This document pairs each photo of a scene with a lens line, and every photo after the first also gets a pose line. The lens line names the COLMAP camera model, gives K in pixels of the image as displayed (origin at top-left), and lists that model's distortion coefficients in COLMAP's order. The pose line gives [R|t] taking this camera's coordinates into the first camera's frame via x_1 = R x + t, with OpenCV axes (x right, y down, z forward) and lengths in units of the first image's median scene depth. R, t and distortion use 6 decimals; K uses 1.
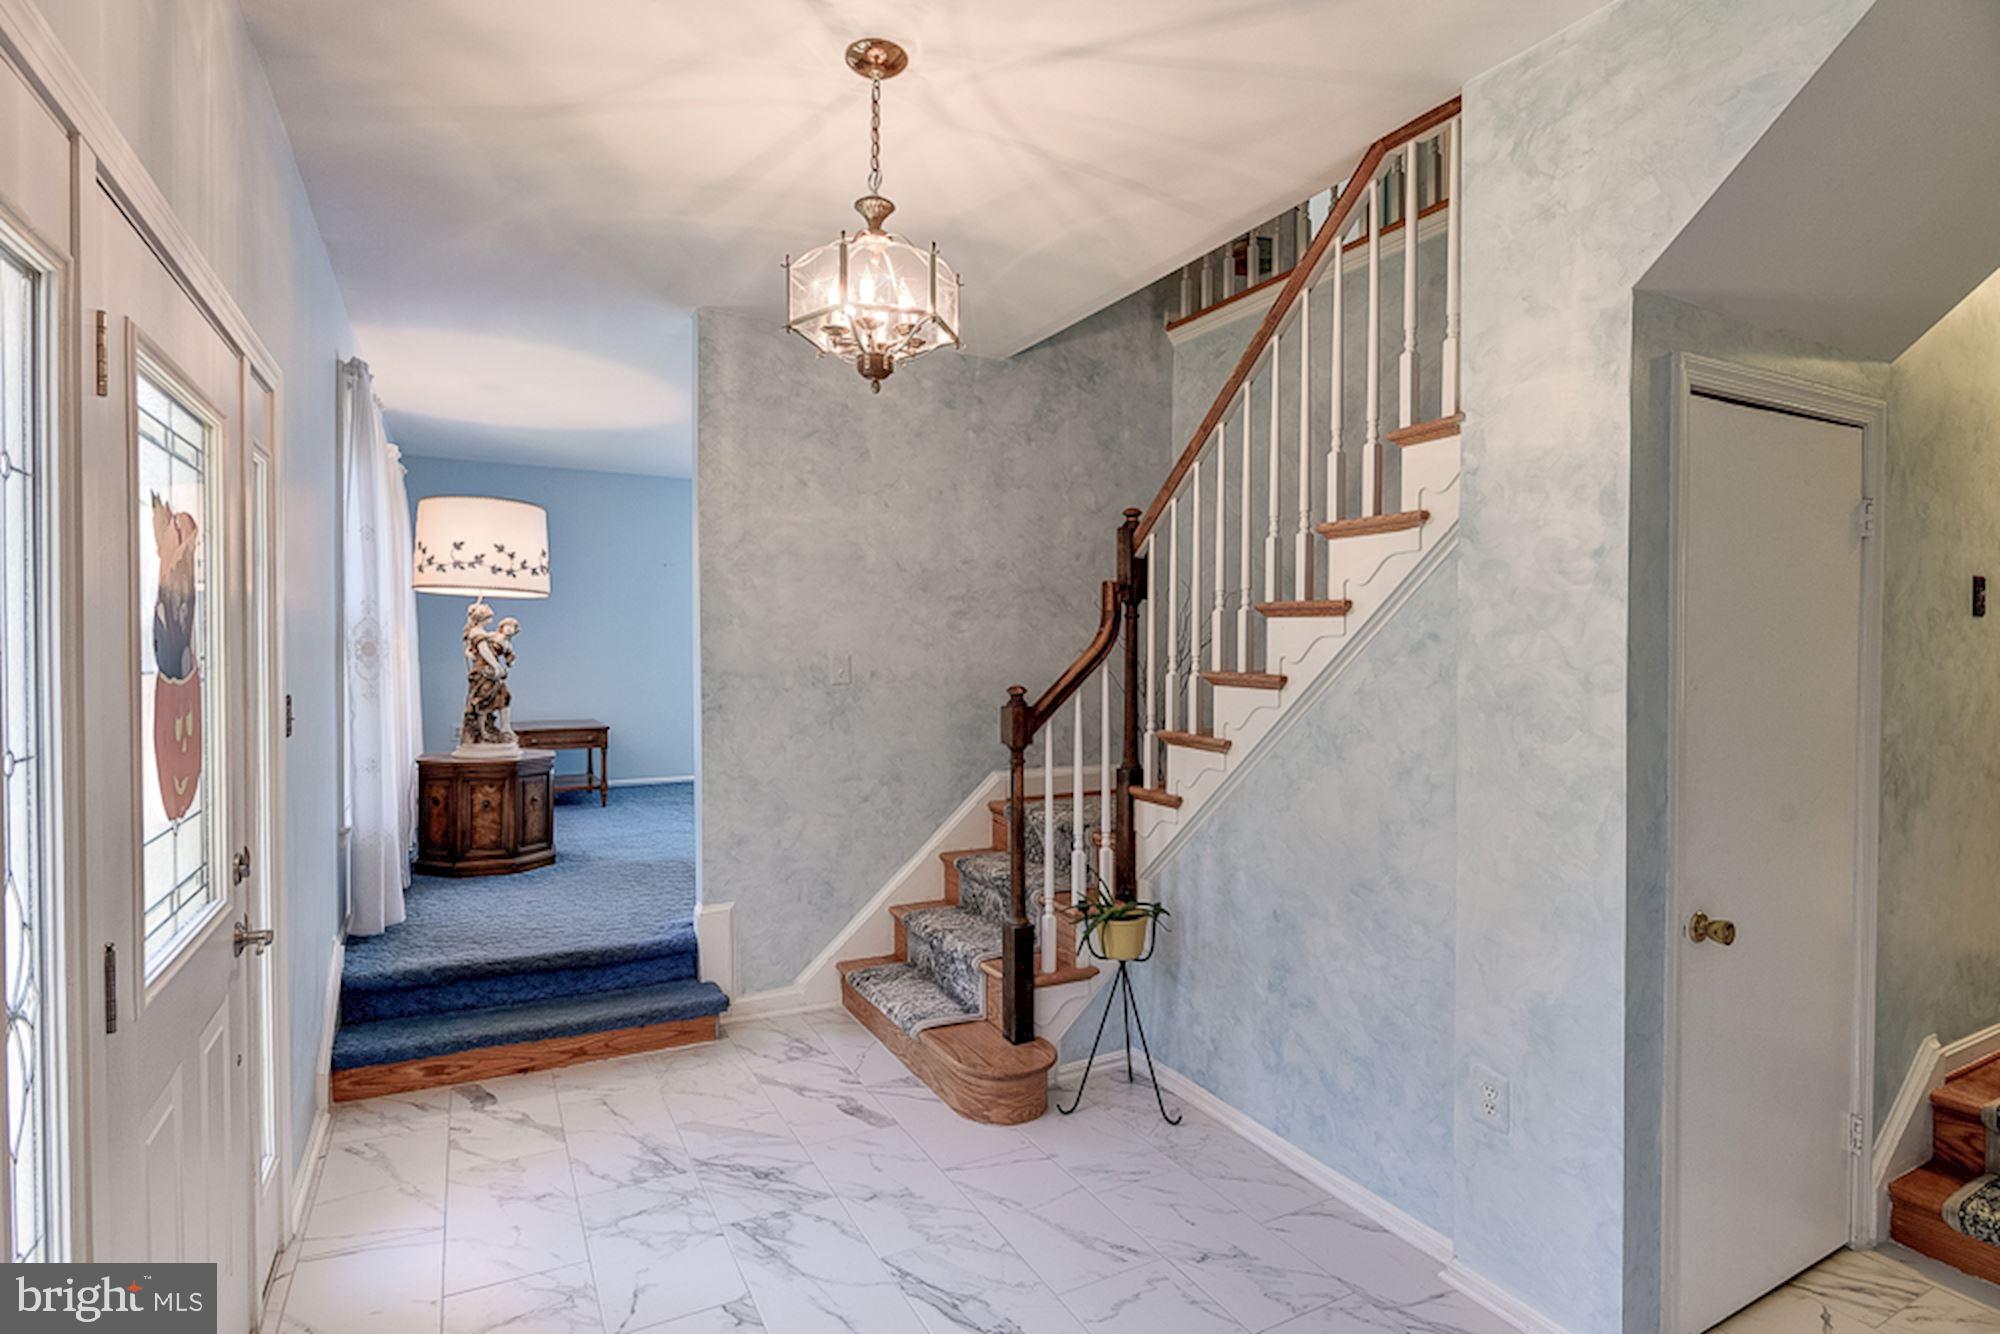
lens RADIAL K [[993.4, 0, 991.1], [0, 993.4, 655.1], [0, 0, 1]] dist [-0.002605, -0.000595]
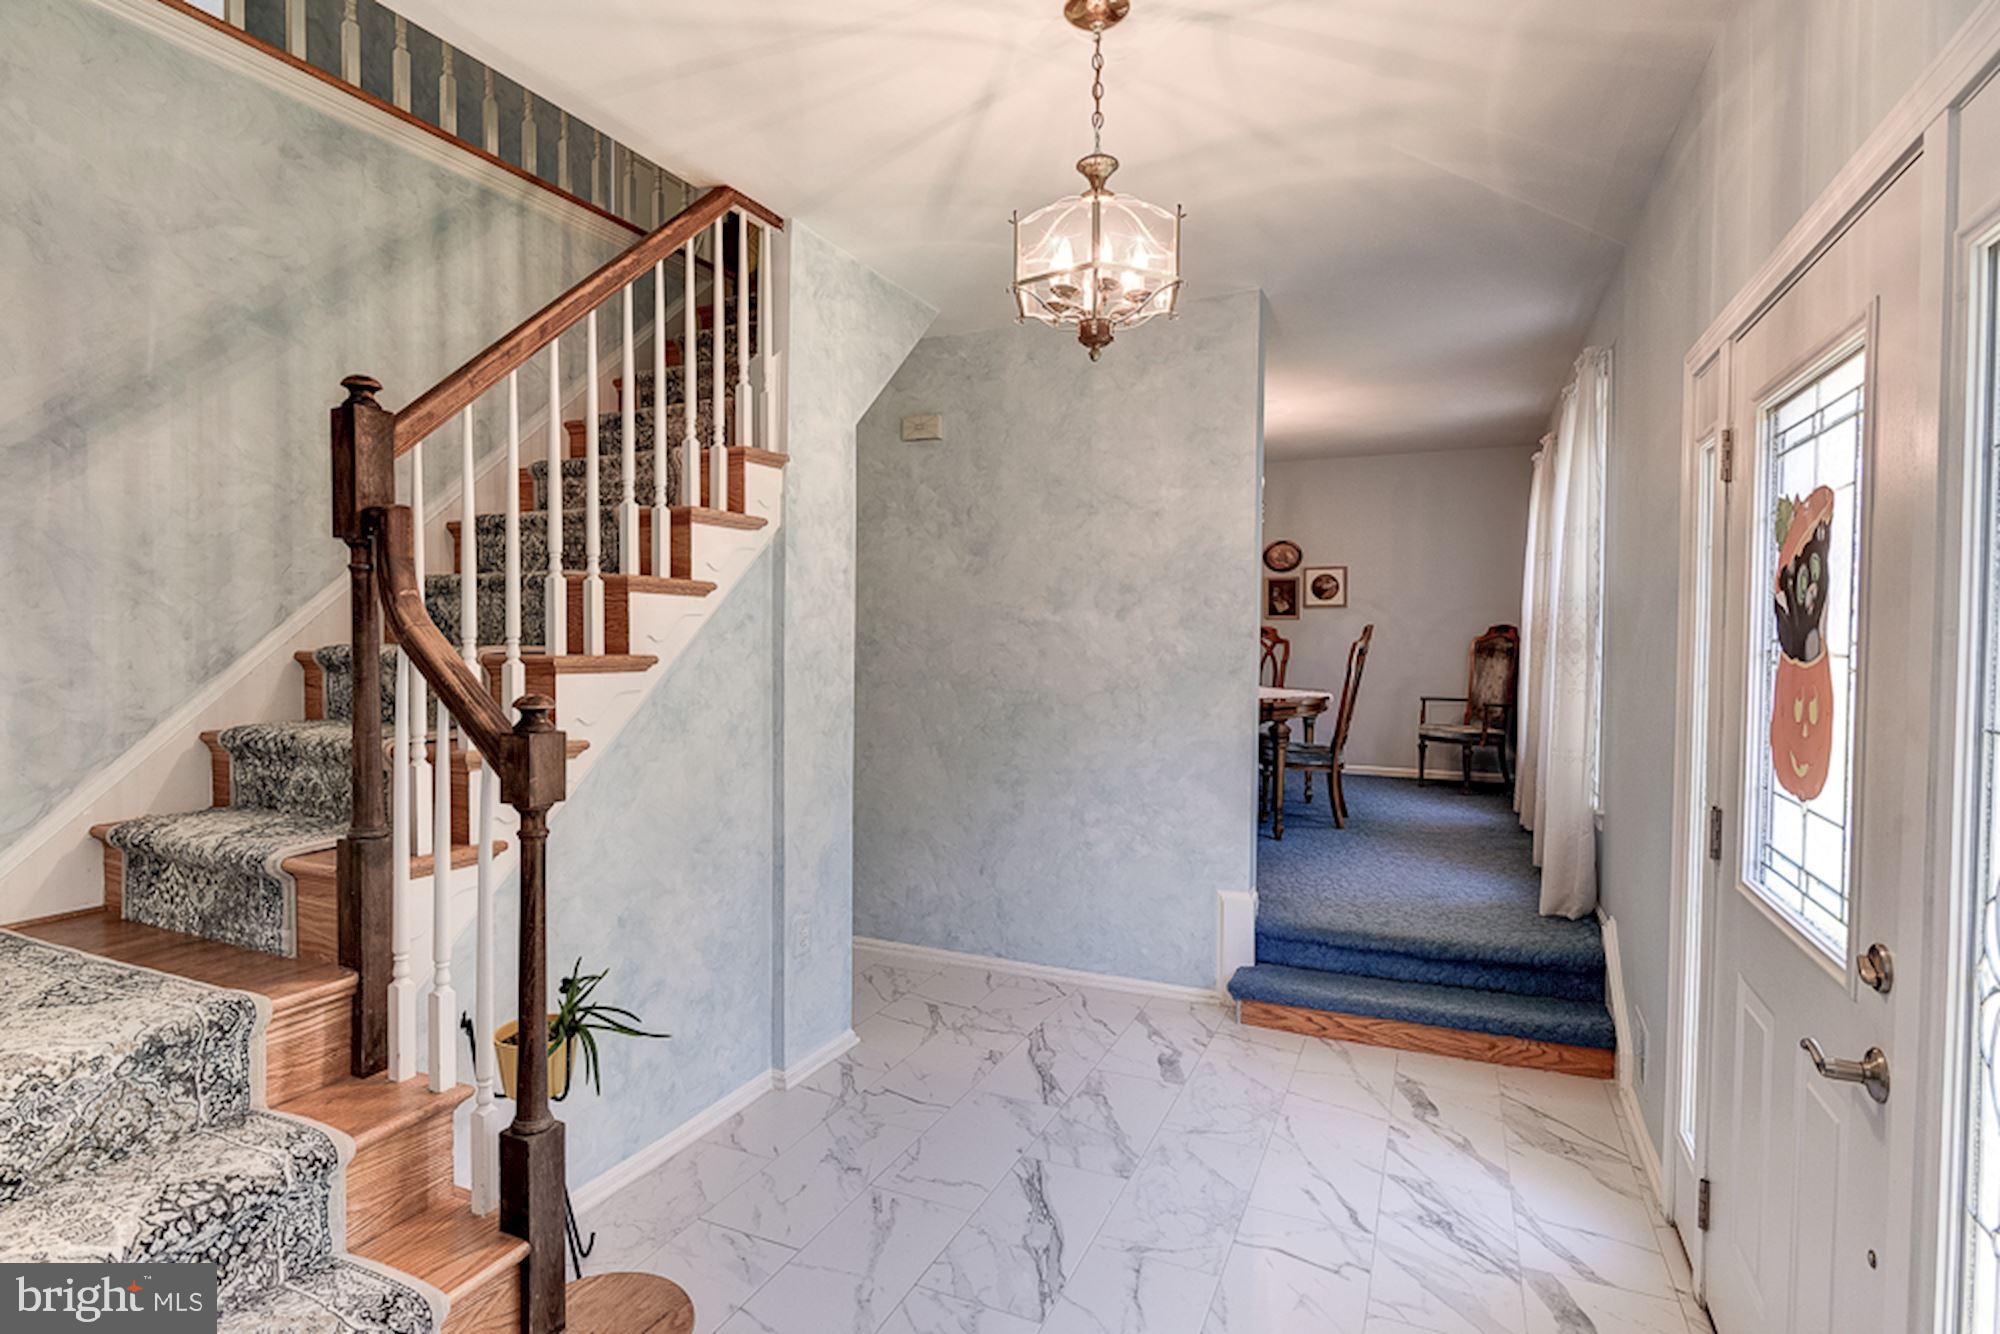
lens RADIAL K [[993.4, 0, 991.1], [0, 993.4, 655.1], [0, 0, 1]] dist [-0.002605, -0.000595]
pose [[-0.604539, -0.025026, 0.796182, -0.530641], [0.001990, 0.999456, 0.032926, -0.008347], [-0.796573, 0.021489, -0.604161, 1.072207]]
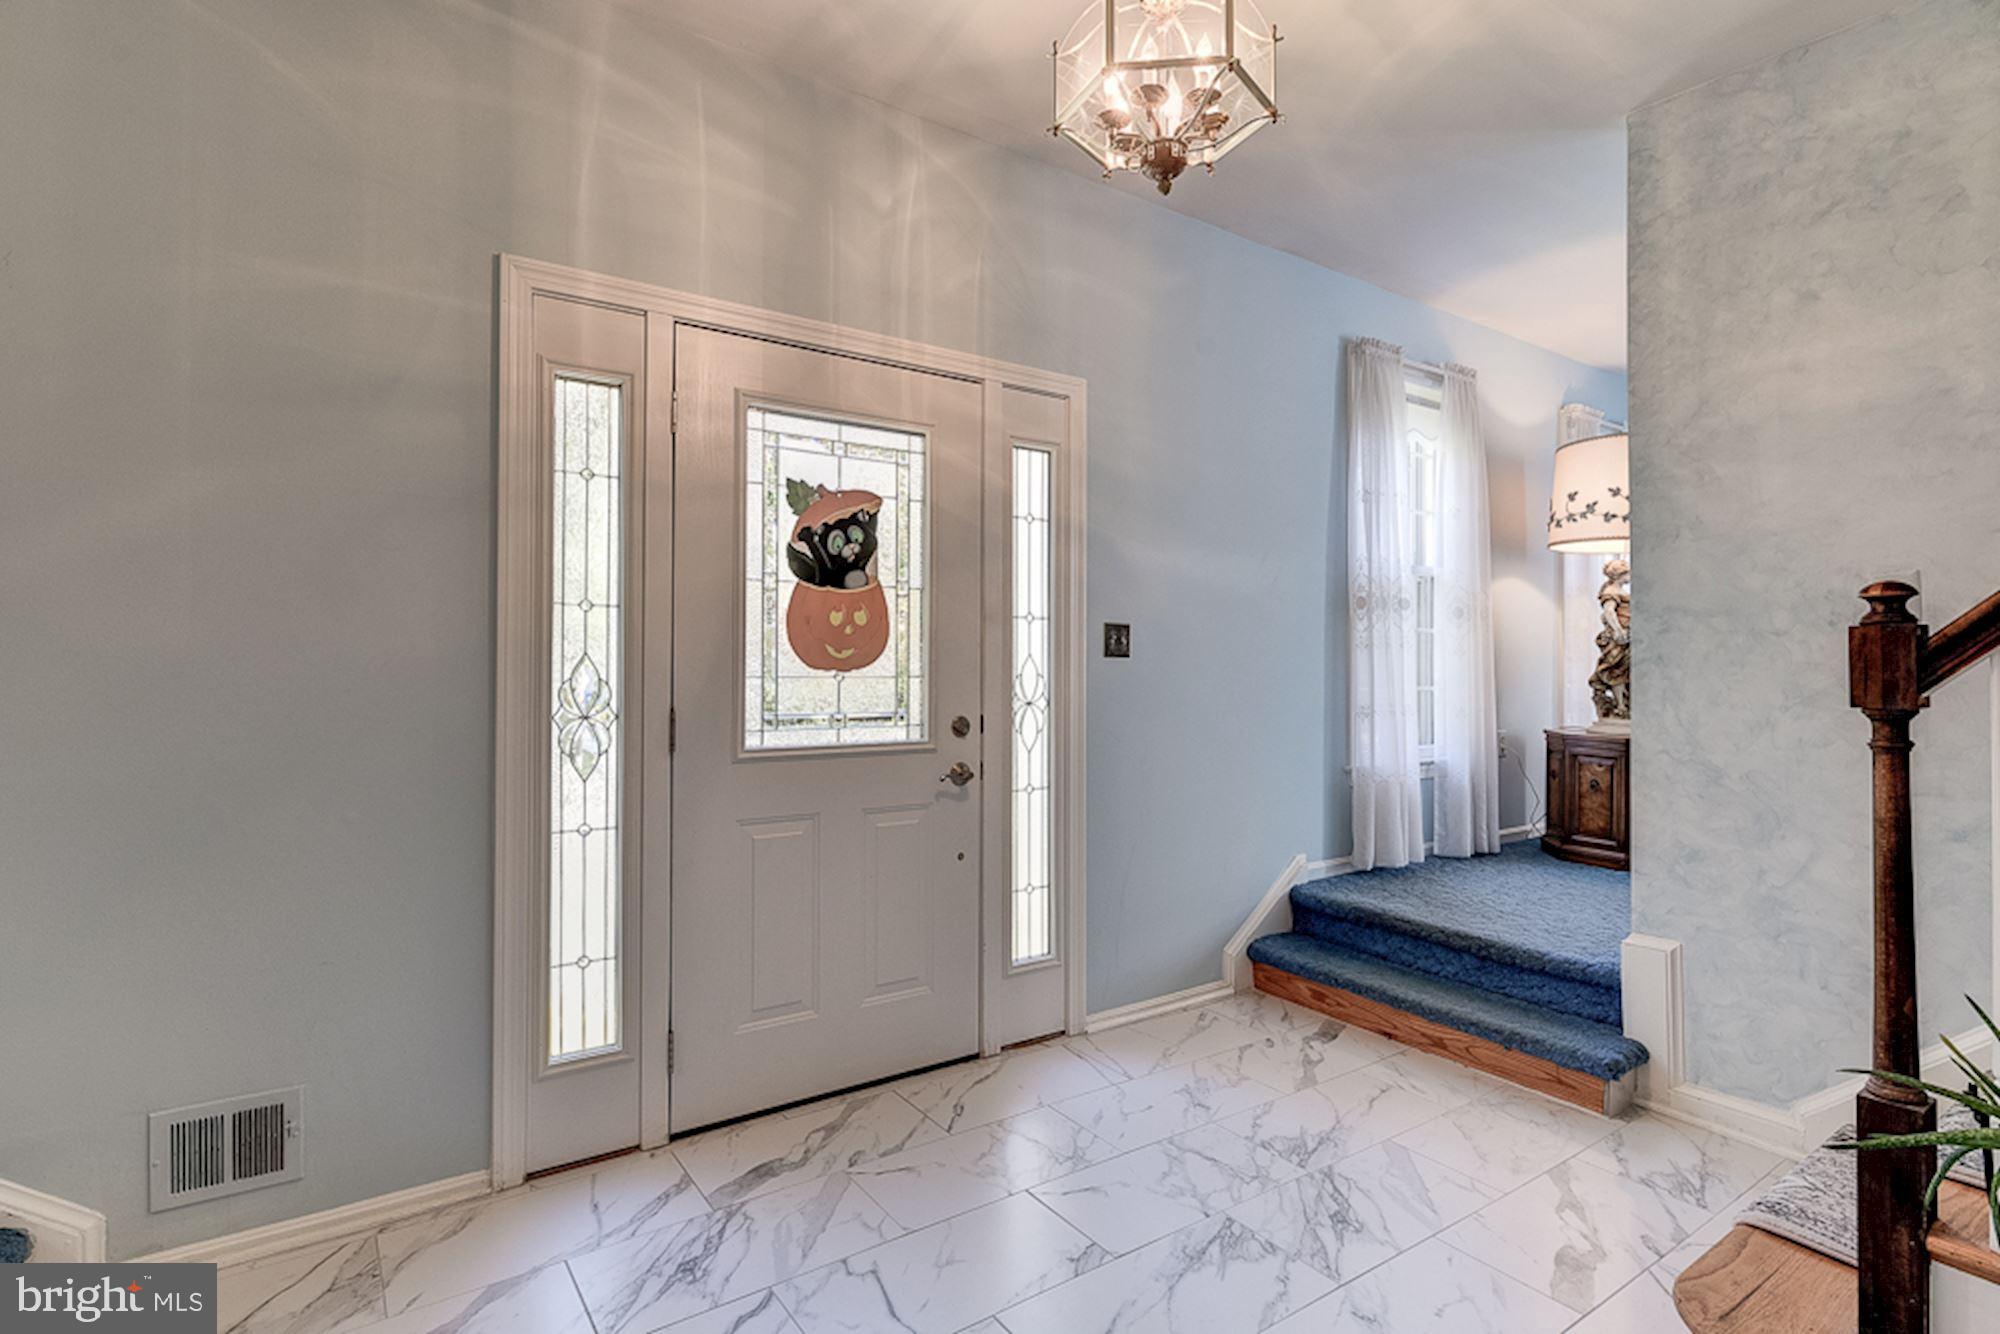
lens RADIAL K [[993.4, 0, 991.1], [0, 993.4, 655.1], [0, 0, 1]] dist [-0.002605, -0.000595]
pose [[0.116608, -0.010176, -0.993126, 0.417797], [-0.011973, 0.999860, -0.011651, 0.071932], [0.993106, 0.013249, 0.116470, 0.501649]]
